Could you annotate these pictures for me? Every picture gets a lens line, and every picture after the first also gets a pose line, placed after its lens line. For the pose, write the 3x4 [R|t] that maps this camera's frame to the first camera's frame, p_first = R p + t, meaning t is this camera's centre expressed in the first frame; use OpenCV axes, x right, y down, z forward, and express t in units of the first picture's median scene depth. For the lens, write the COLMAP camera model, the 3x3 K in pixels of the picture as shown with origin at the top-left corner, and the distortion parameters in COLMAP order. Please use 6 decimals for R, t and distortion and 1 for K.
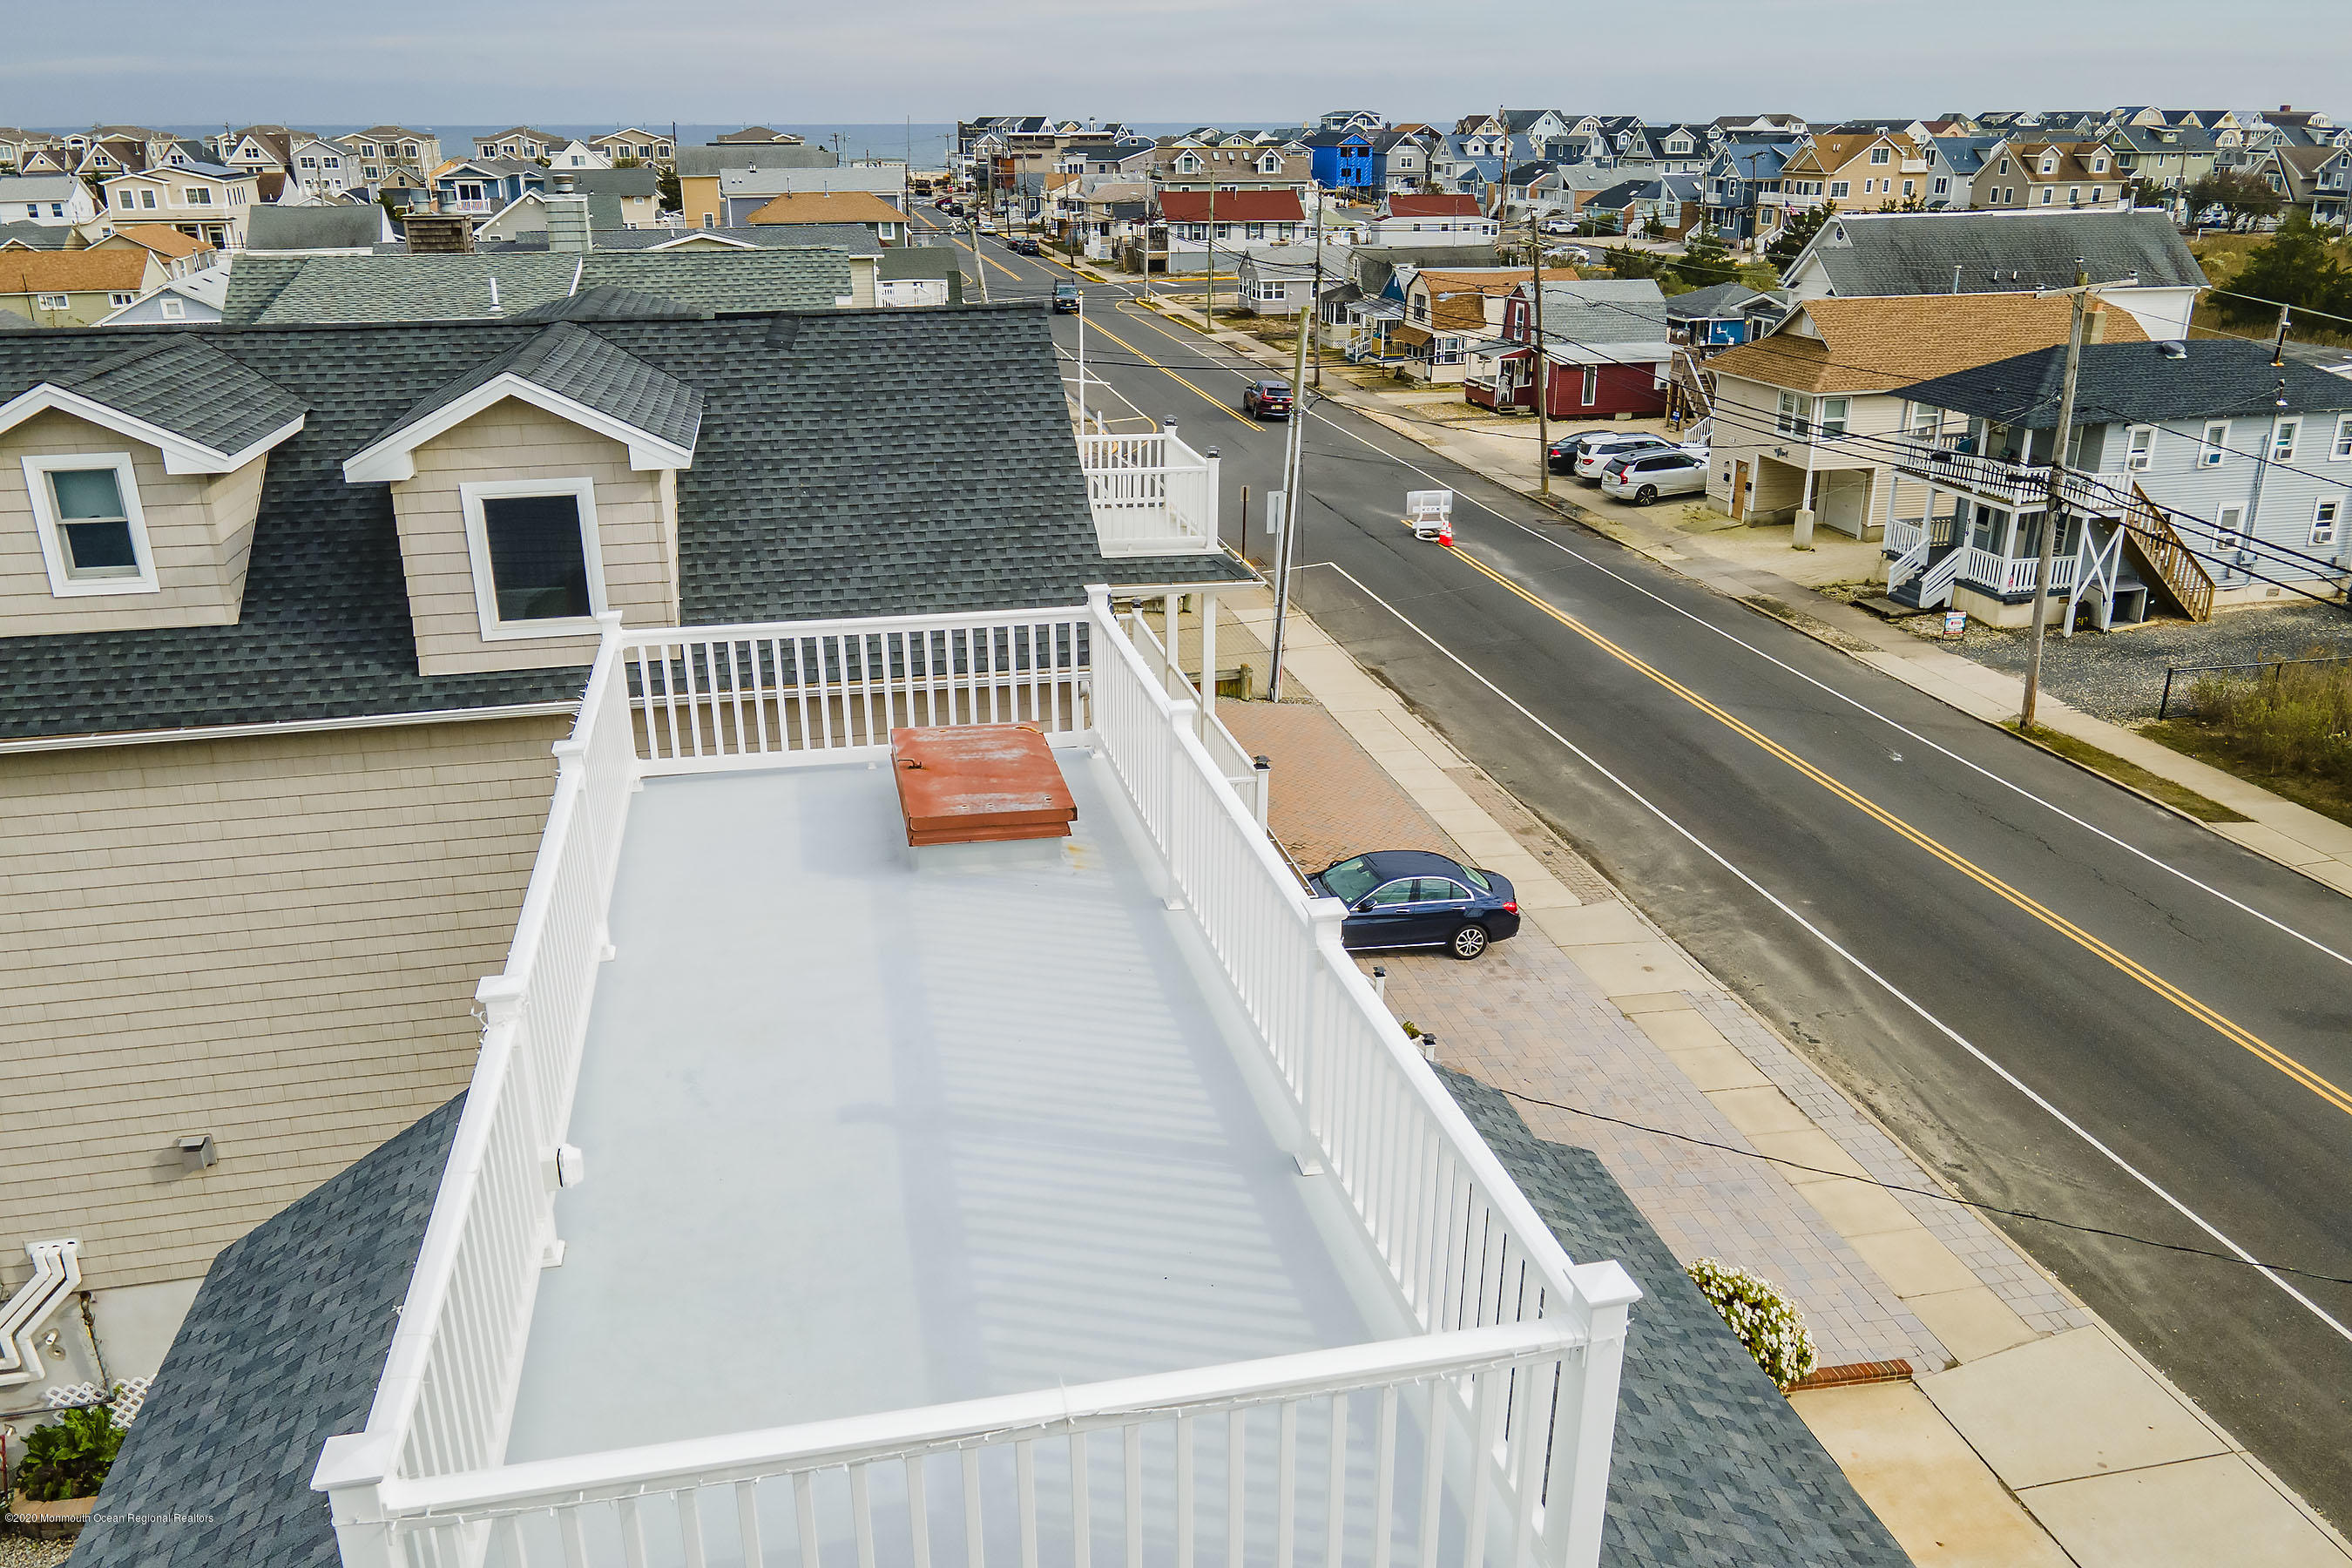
lens RADIAL K [[1760.6, 0, 1179.1], [0, 1760.6, 787.9], [0, 0, 1]] dist [-0.010472, 0.027654]
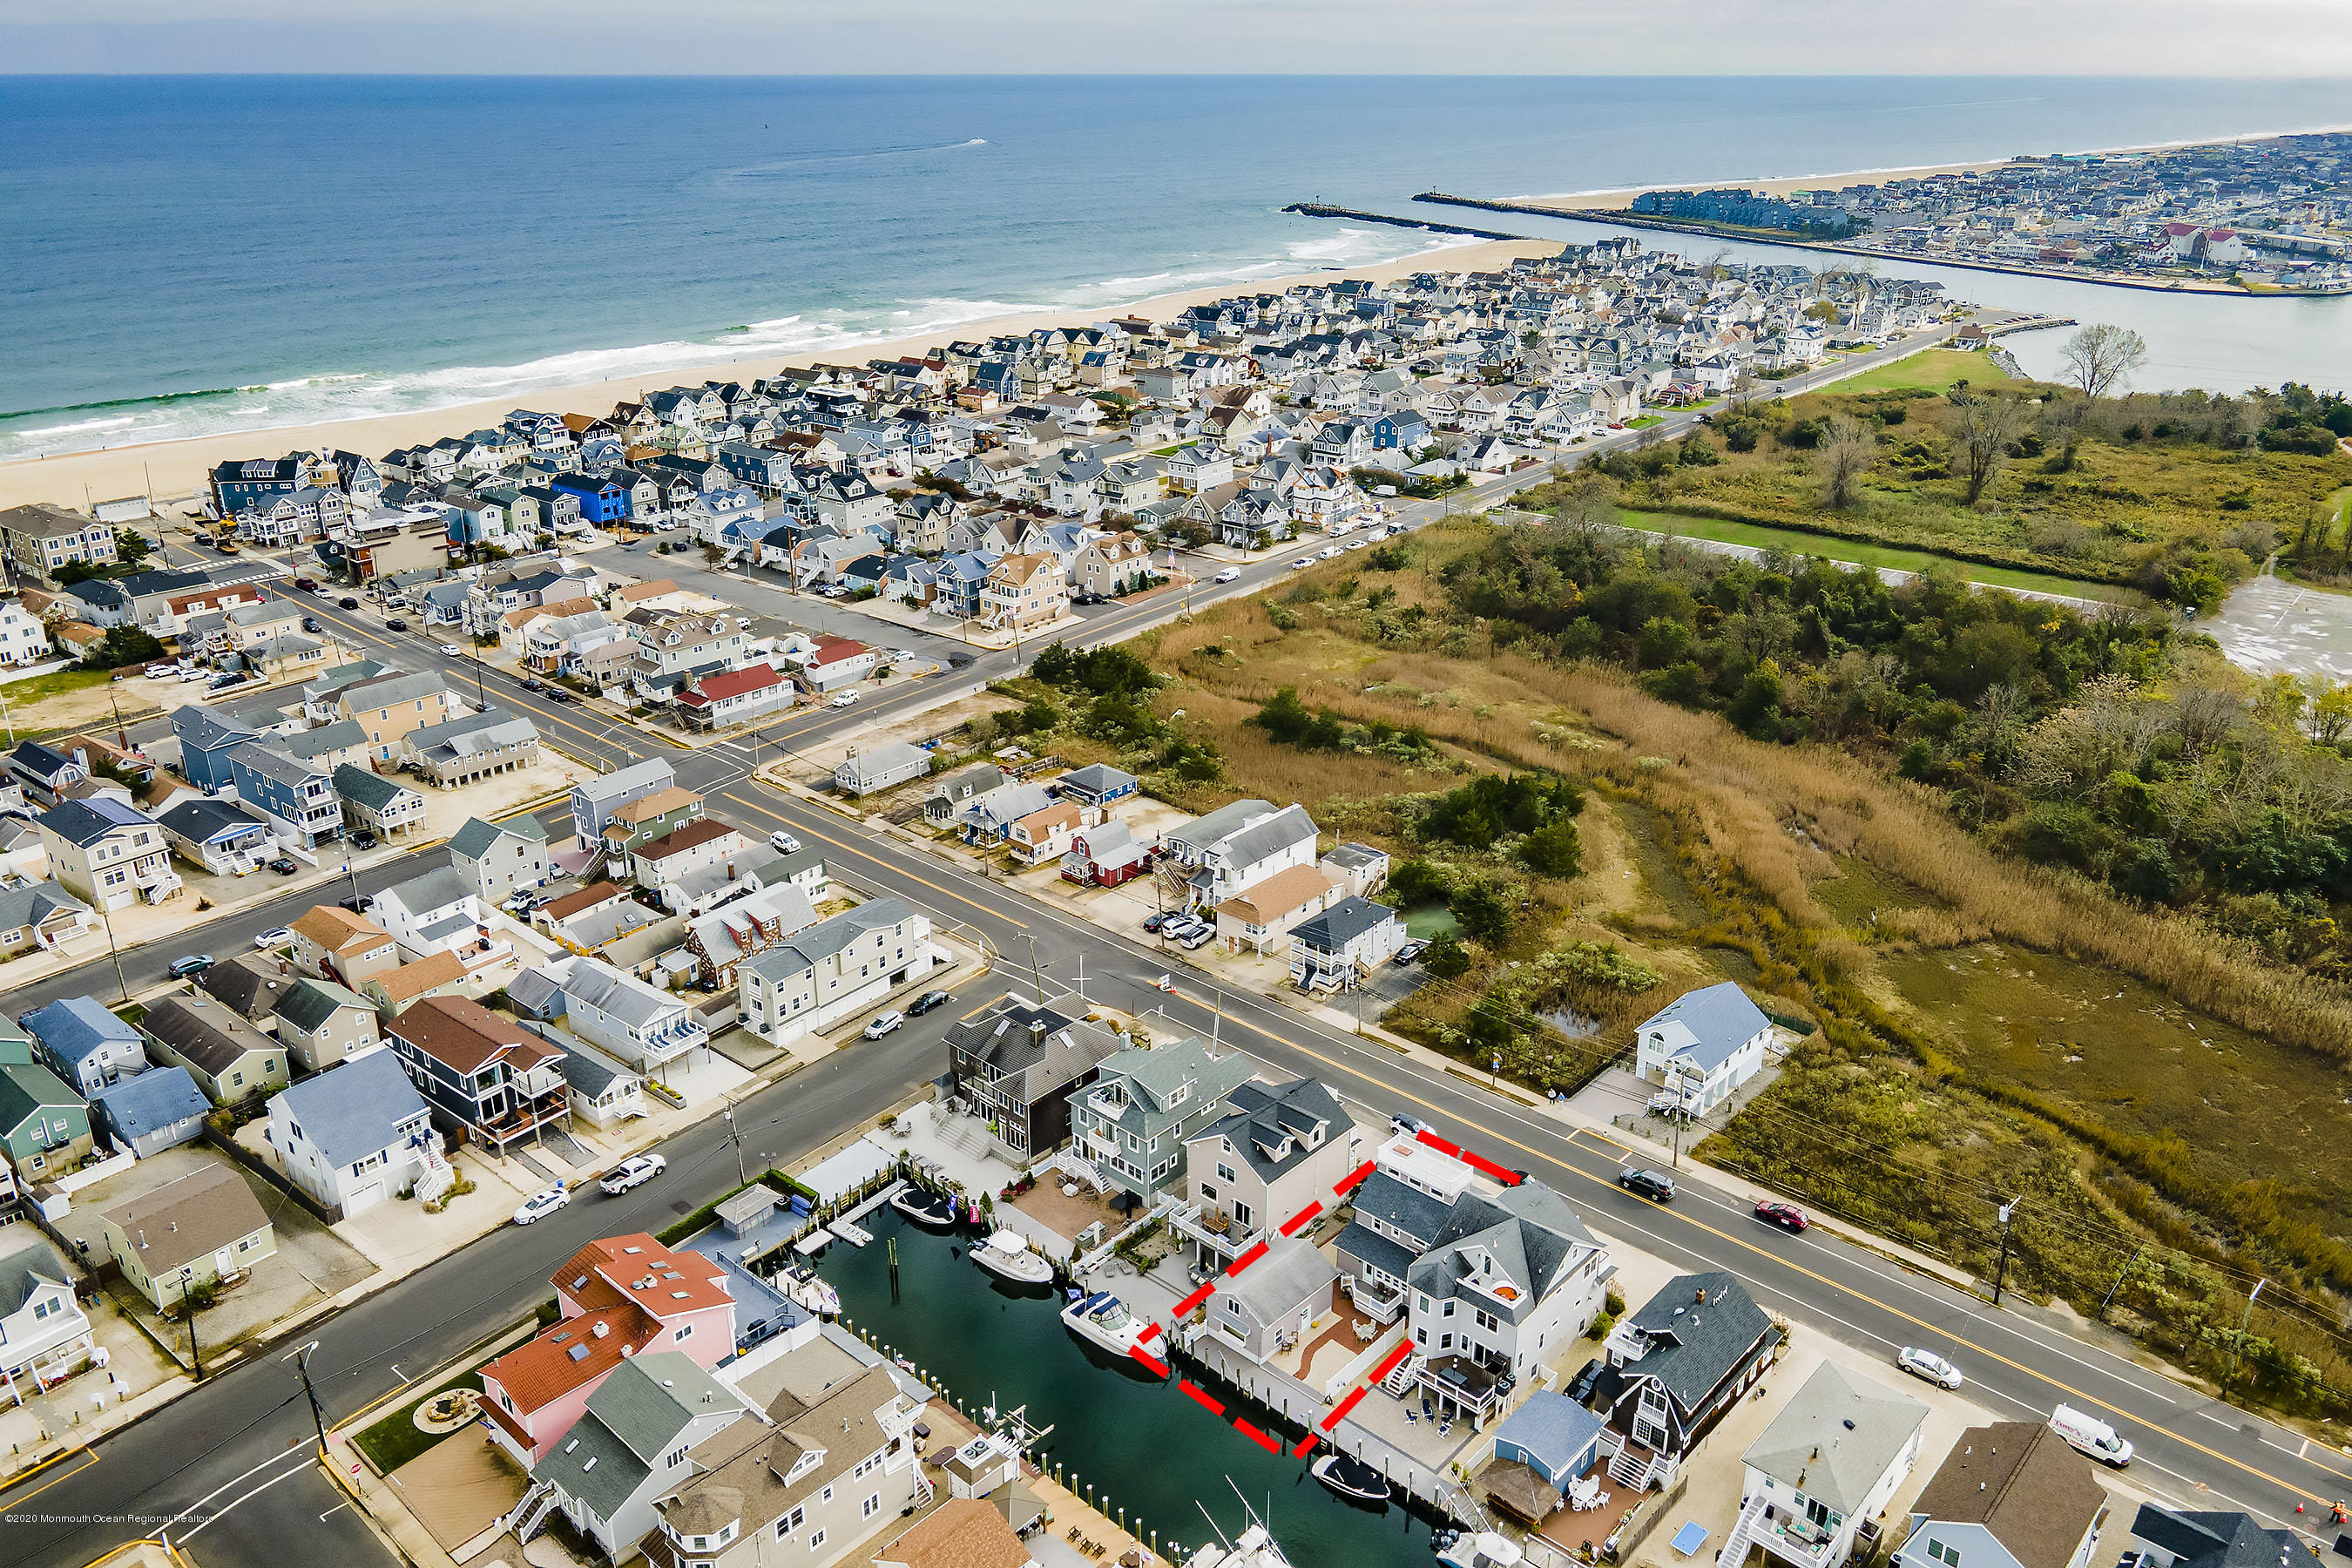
lens RADIAL K [[1760.6, 0, 1177.7], [0, 1760.6, 797.4], [0, 0, 1]] dist [-0.010472, 0.027654]
pose [[0.817404, -0.222521, 0.531352, -4.276005], [0.206095, 0.974294, 0.090972, -2.233623], [-0.537937, 0.035148, 0.842252, -5.086246]]
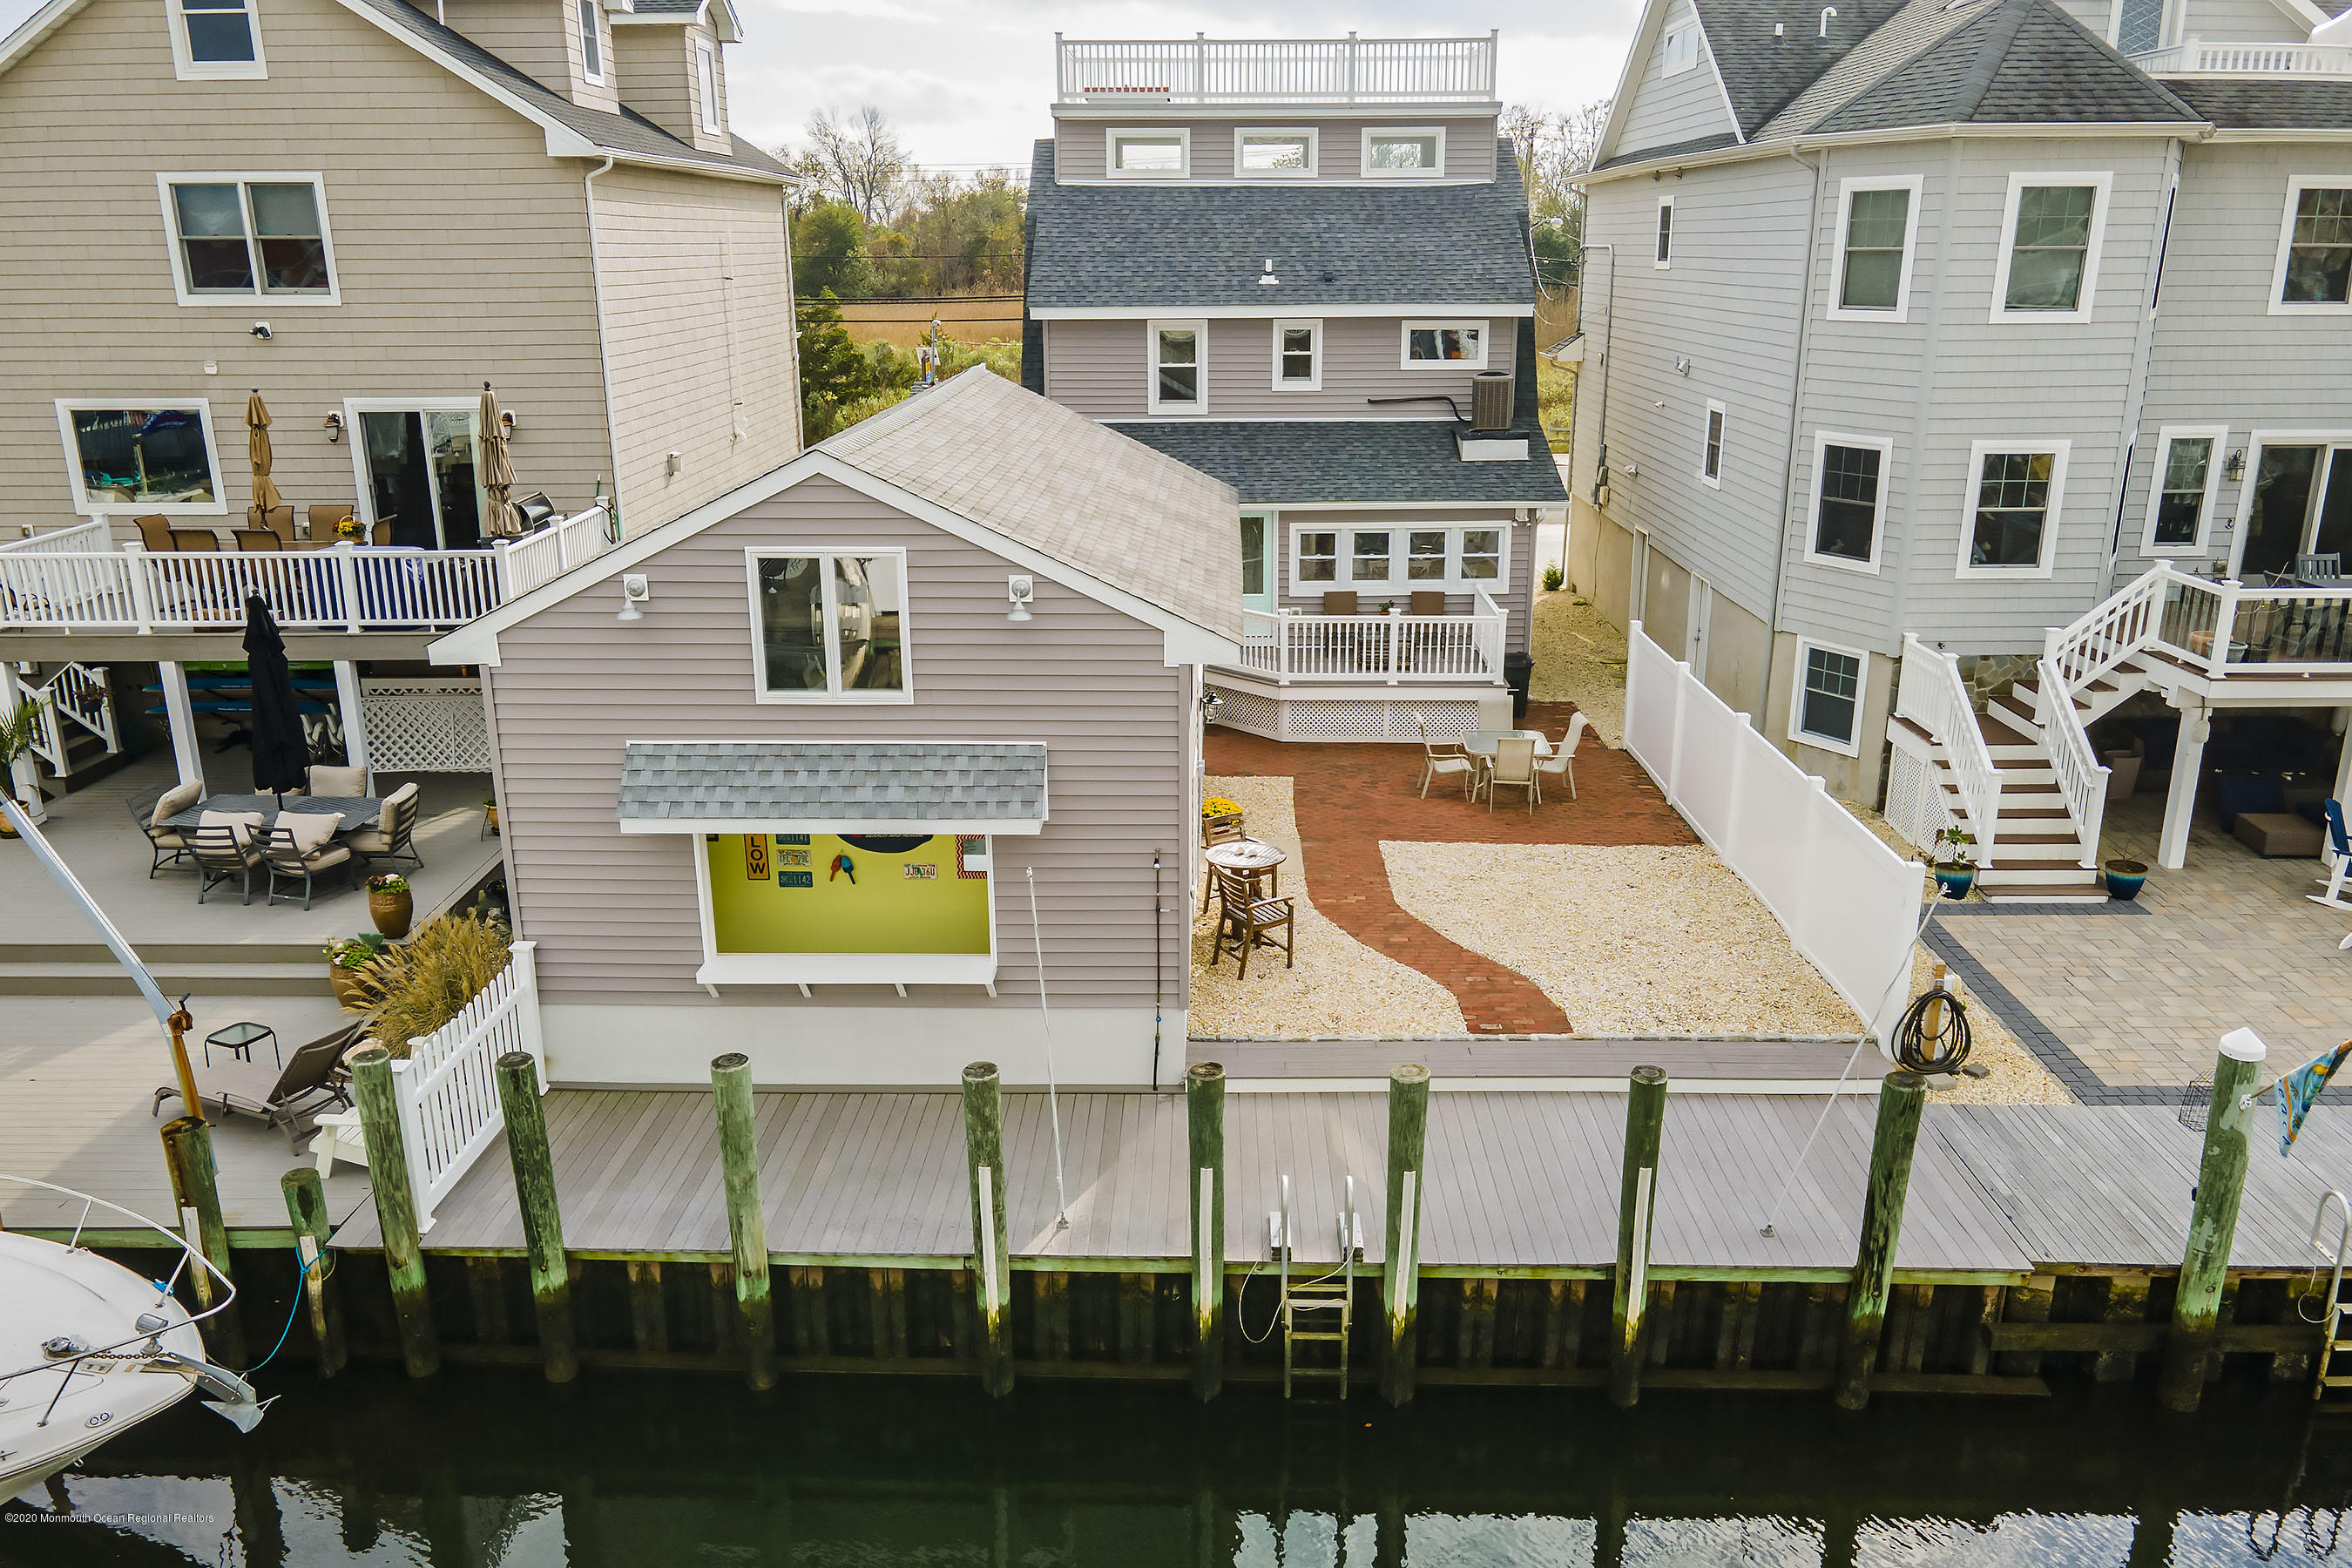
lens RADIAL K [[1760.6, 0, 1166.1], [0, 1760.6, 796.2], [0, 0, 1]] dist [-0.010472, 0.027654]
pose [[0.226031, -0.287249, 0.930805, -1.634972], [0.352741, 0.914822, 0.196659, 0.259448], [-0.908011, 0.283882, 0.308103, 0.148353]]
